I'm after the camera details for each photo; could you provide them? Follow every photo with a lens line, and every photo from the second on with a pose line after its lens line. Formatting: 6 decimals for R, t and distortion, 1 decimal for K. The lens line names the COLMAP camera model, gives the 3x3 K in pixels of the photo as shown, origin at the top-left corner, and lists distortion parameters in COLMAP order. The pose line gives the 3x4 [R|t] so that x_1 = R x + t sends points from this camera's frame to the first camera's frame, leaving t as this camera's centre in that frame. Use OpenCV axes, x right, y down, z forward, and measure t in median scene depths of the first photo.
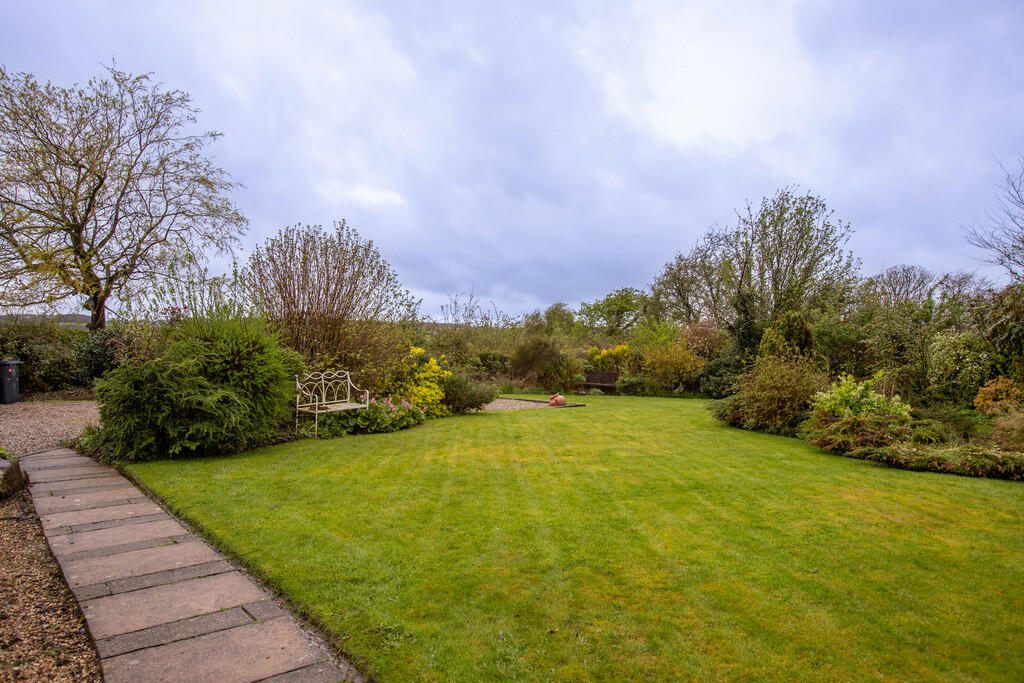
lens RADIAL K [[679.2, 0, 511.6], [0, 679.2, 340.6], [0, 0, 1]] dist [-0.009204, -0.000666]
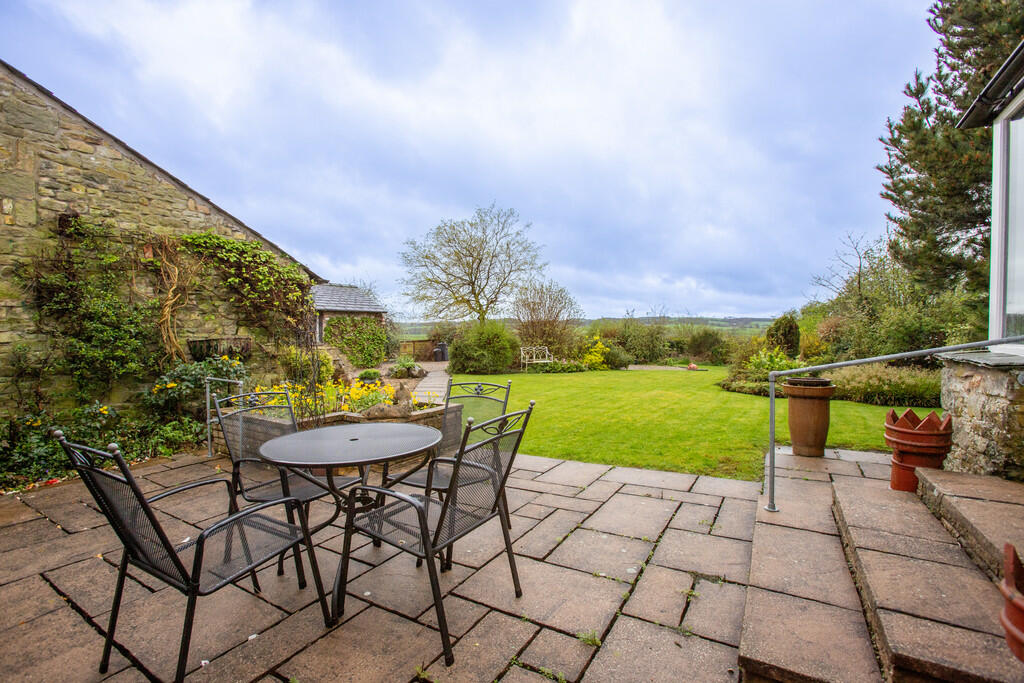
lens RADIAL K [[467.9, 0, 511.7], [0, 467.9, 339.9], [0, 0, 1]] dist [0.000581, 0.000112]
pose [[0.848148, 0.000318, -0.529760, 0.420015], [0.007971, 0.999879, 0.013361, -0.000631], [0.529700, -0.015554, 0.848042, -0.354554]]
